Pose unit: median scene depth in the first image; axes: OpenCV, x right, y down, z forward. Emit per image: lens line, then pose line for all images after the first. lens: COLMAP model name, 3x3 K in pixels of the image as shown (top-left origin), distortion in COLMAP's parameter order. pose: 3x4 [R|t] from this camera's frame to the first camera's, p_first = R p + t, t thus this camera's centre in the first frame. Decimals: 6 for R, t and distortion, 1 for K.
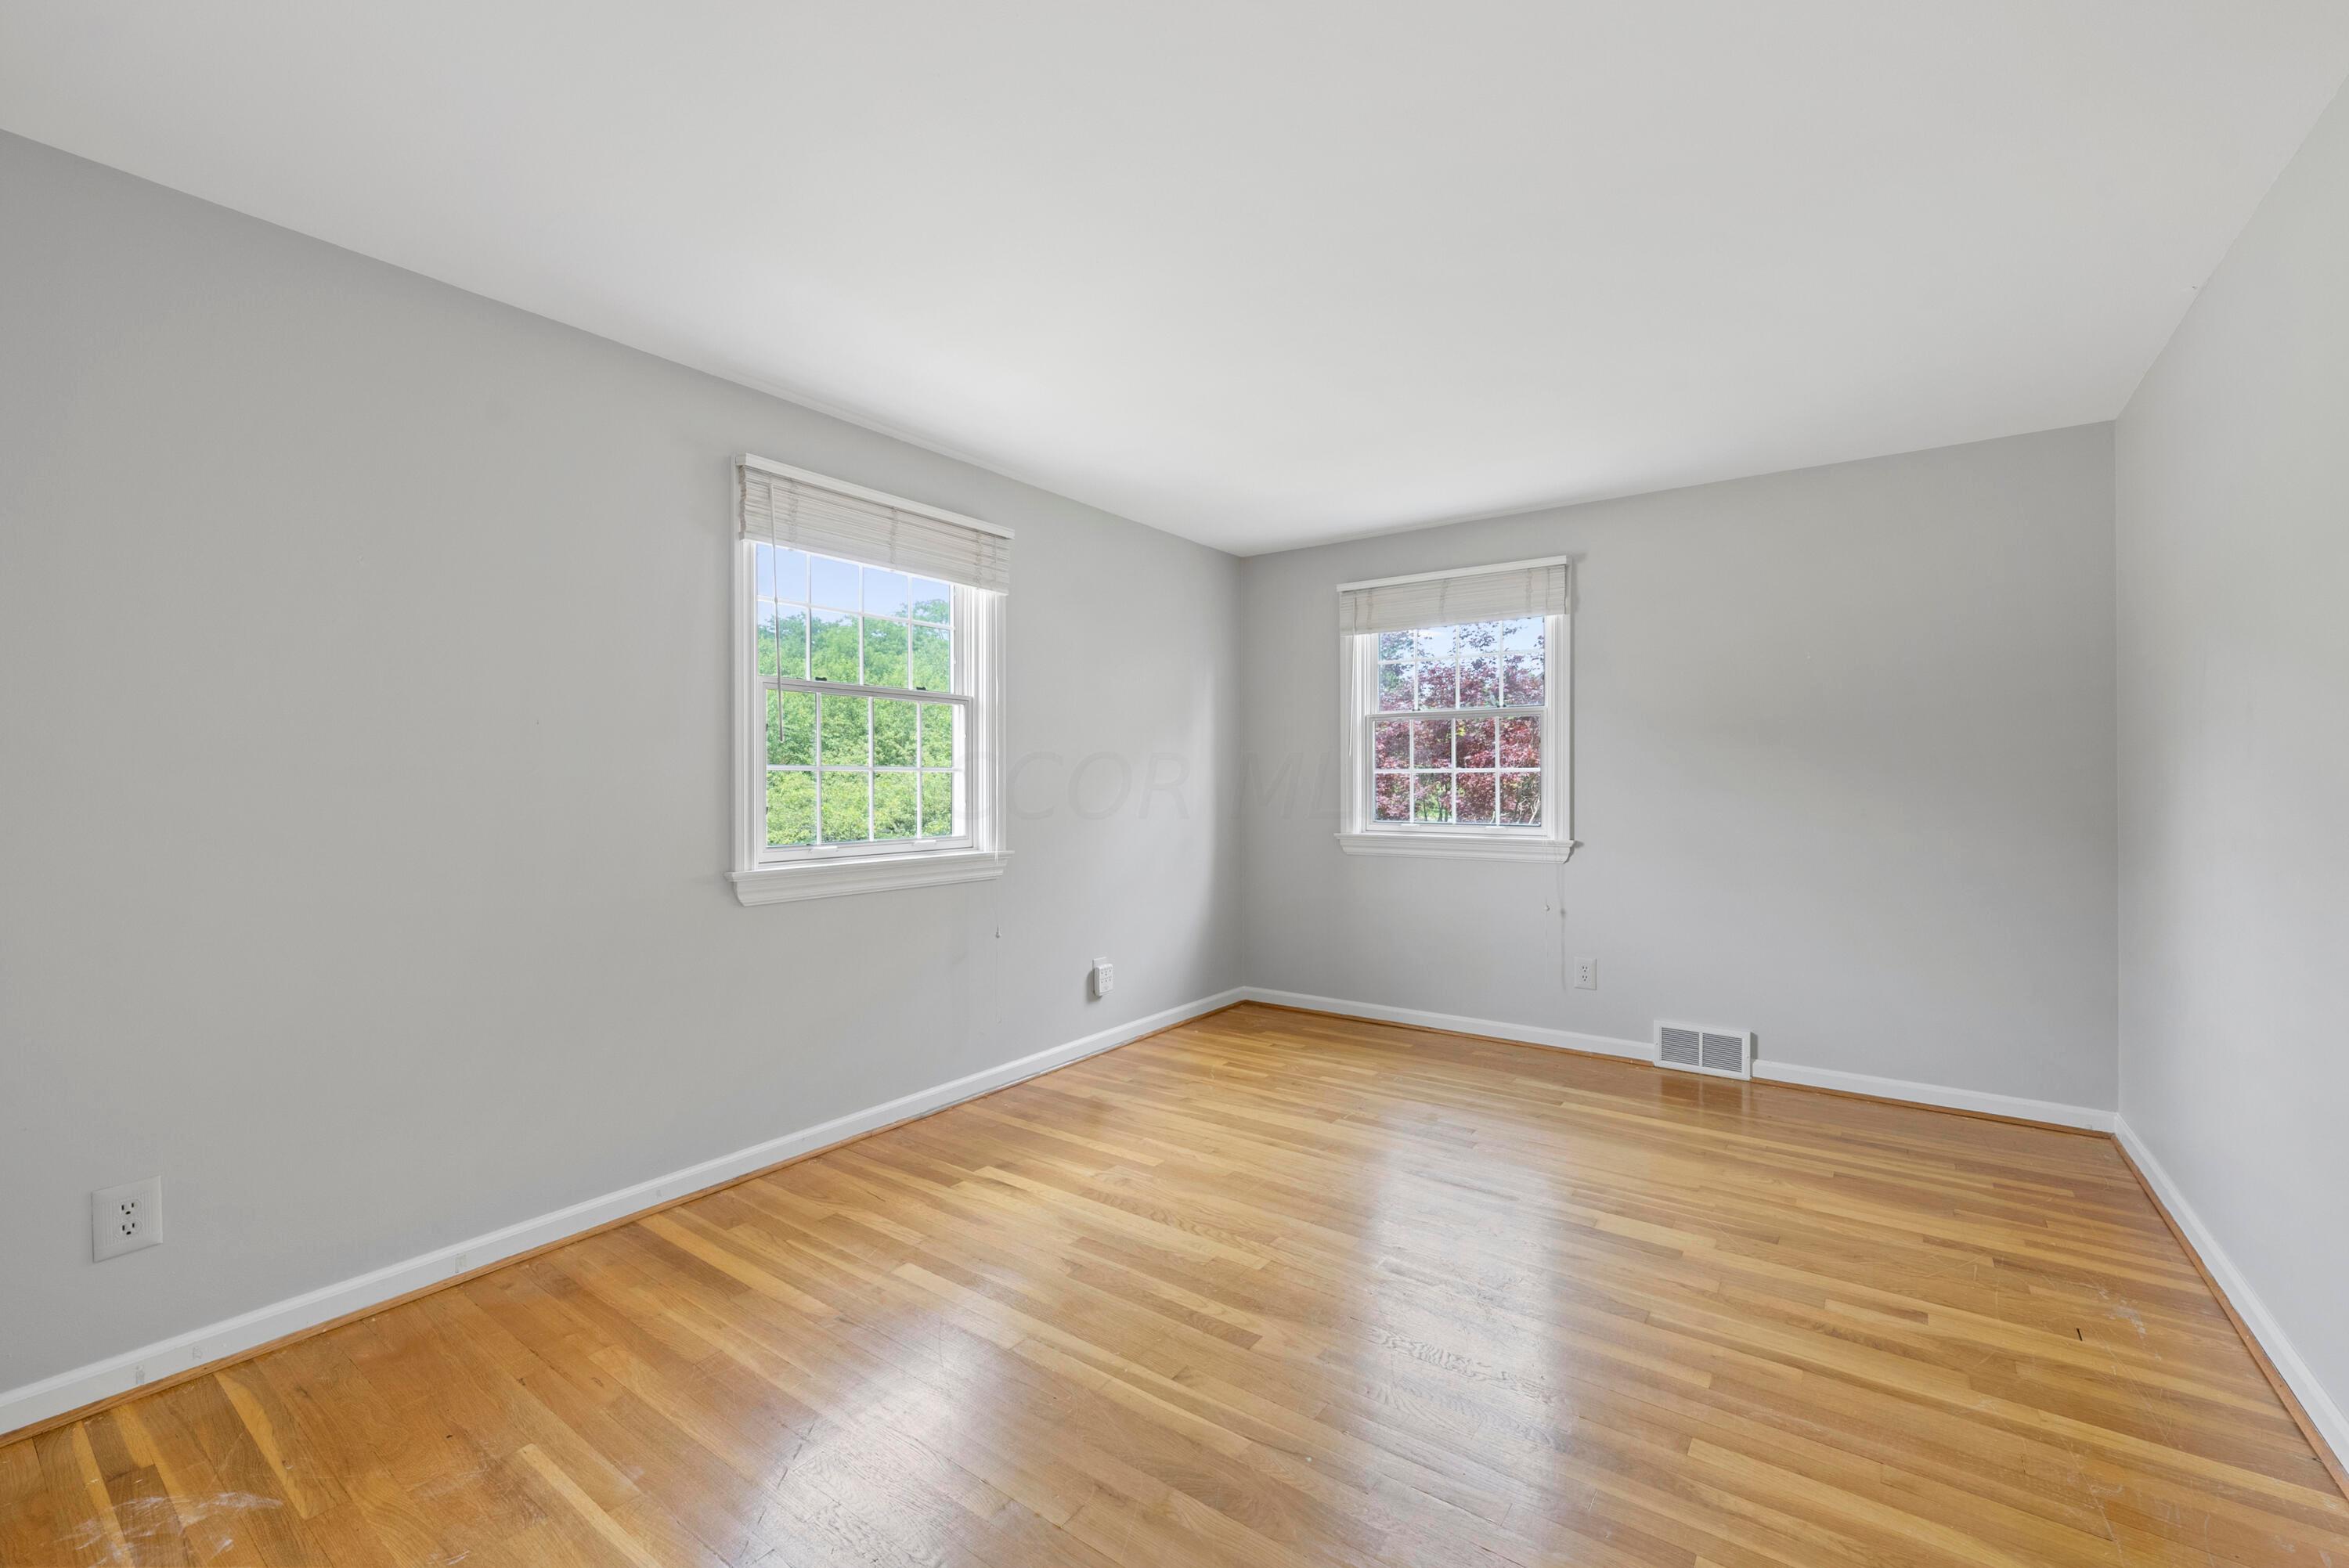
lens RADIAL K [[988.6, 0, 1174.5], [0, 988.6, 784.0], [0, 0, 1]] dist [0.002099, 0.000056]
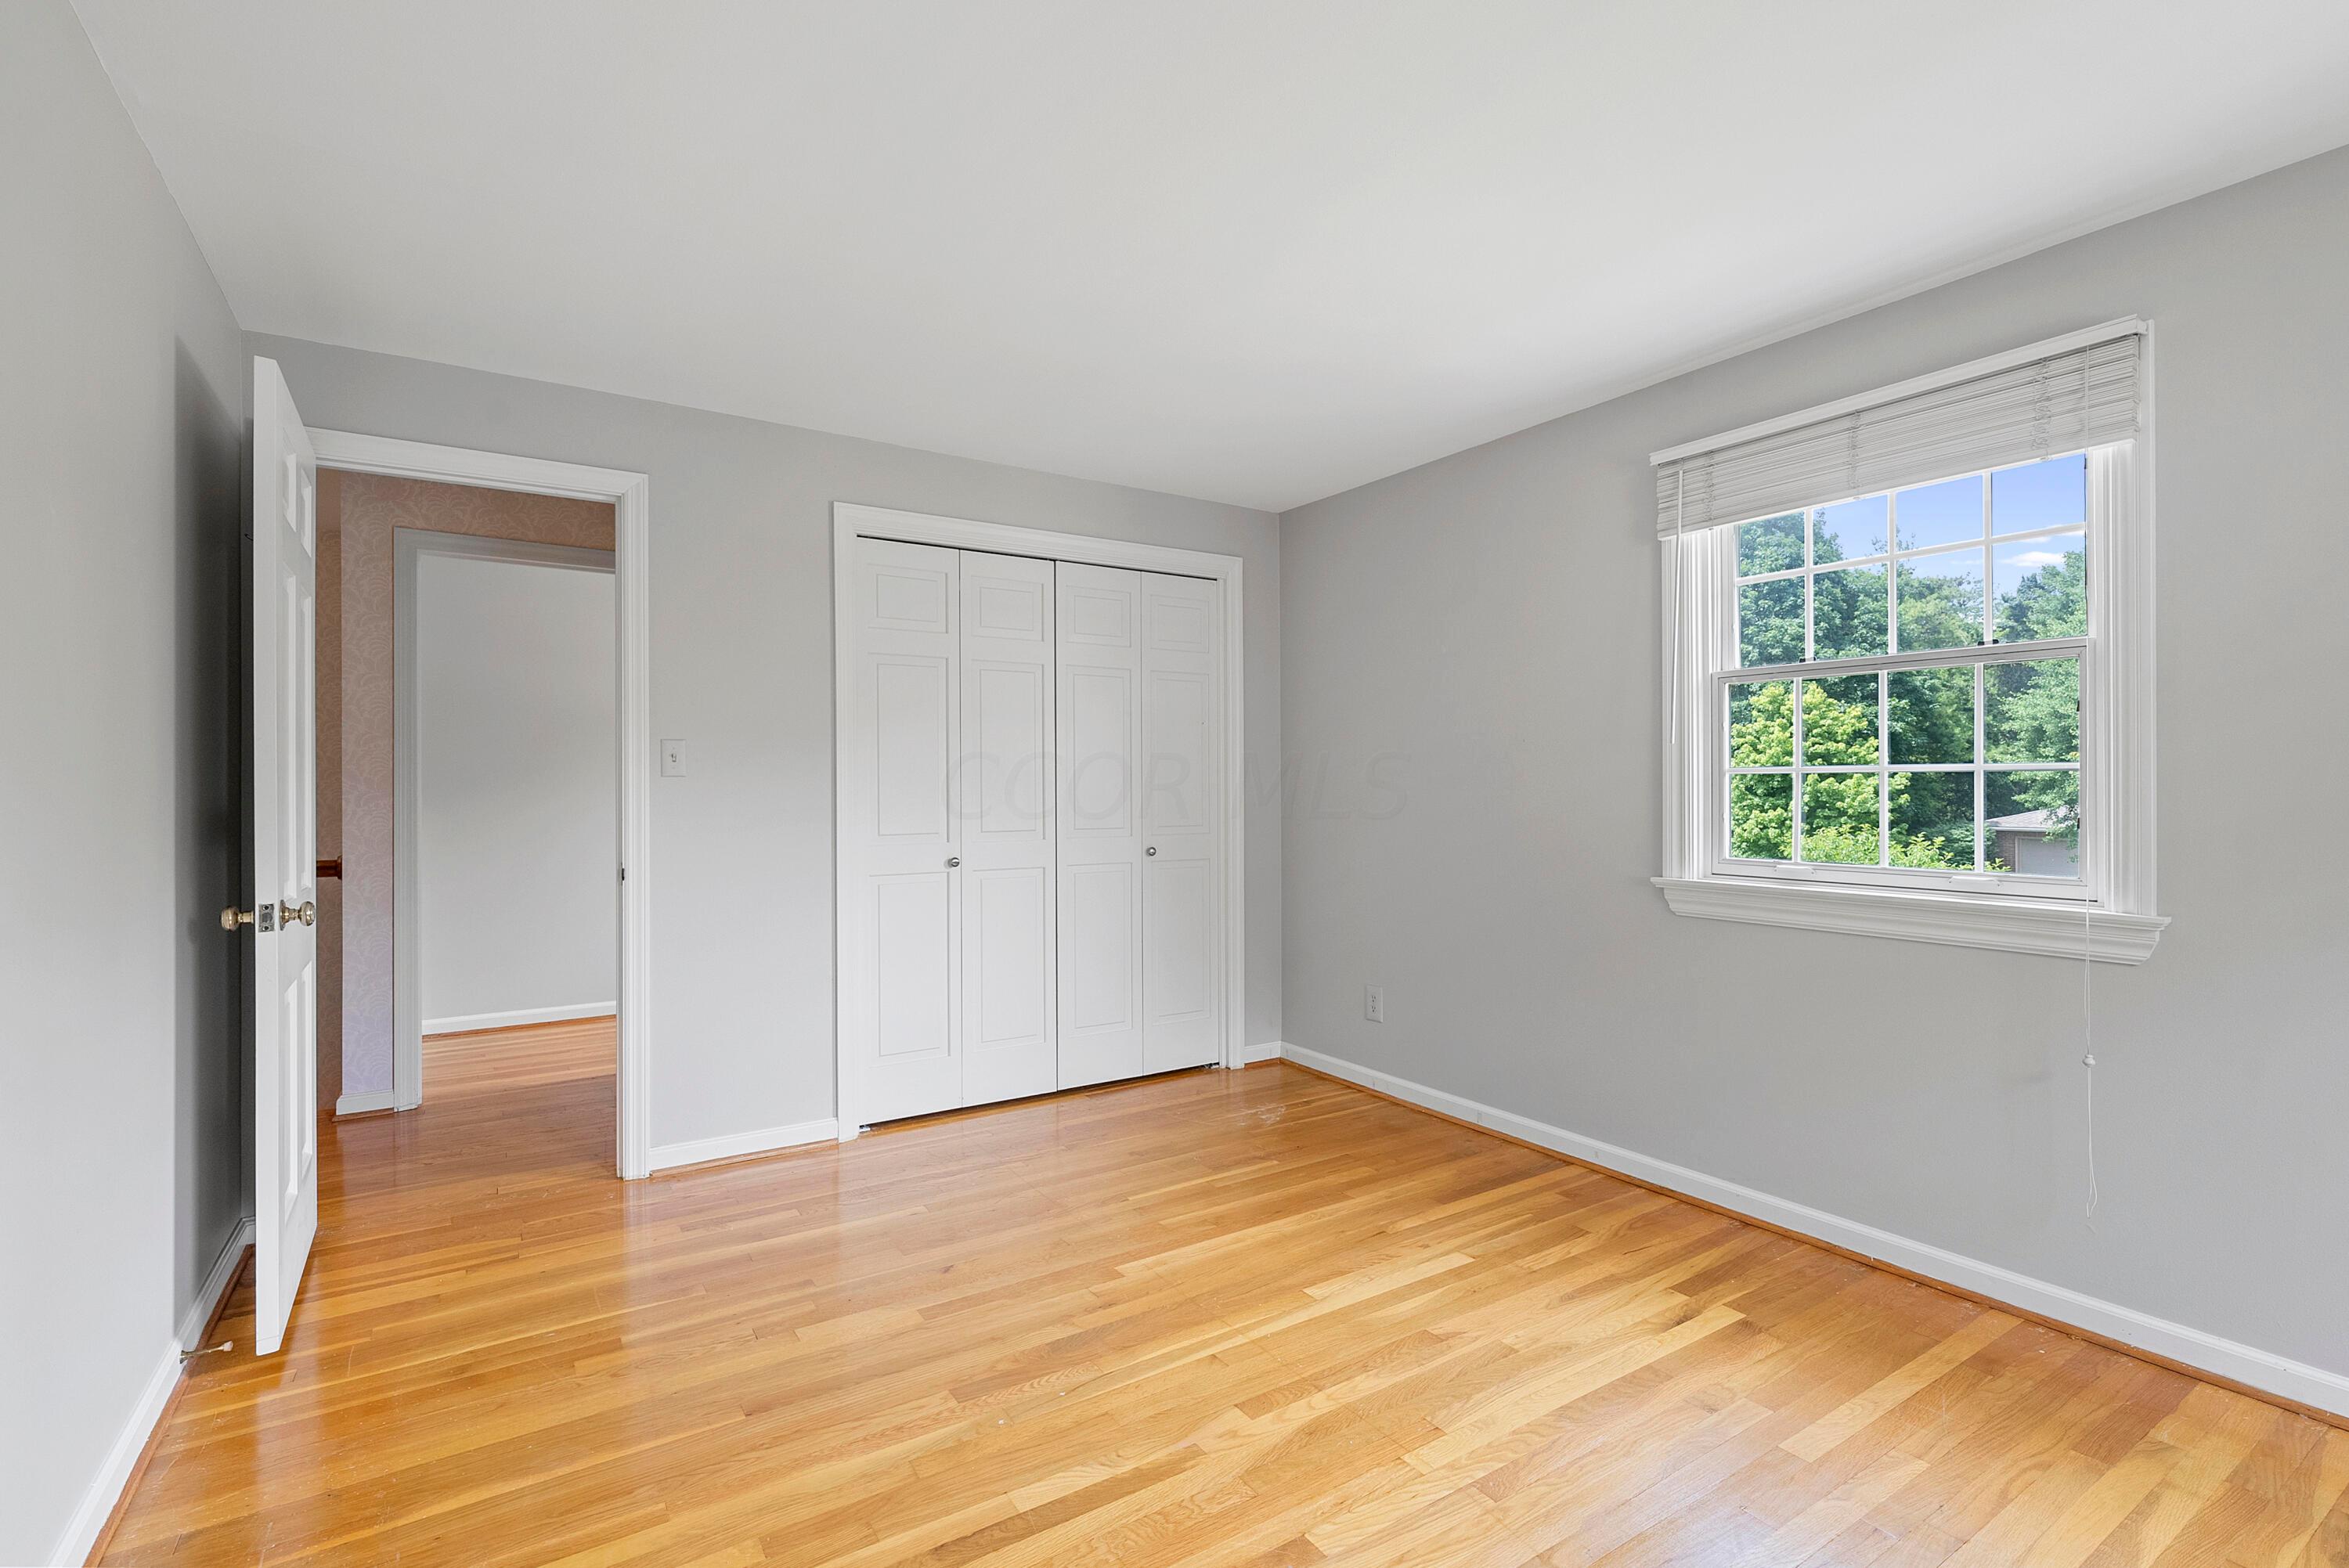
lens RADIAL K [[1043.0, 0, 1174.5], [0, 1043.0, 784.0], [0, 0, 1]] dist [-0.002756, -0.000118]
pose [[-0.362167, -0.009320, -0.932067, 0.731815], [-0.011907, 0.999915, -0.005371, 0.009011], [0.932037, 0.009152, -0.362247, 0.961311]]
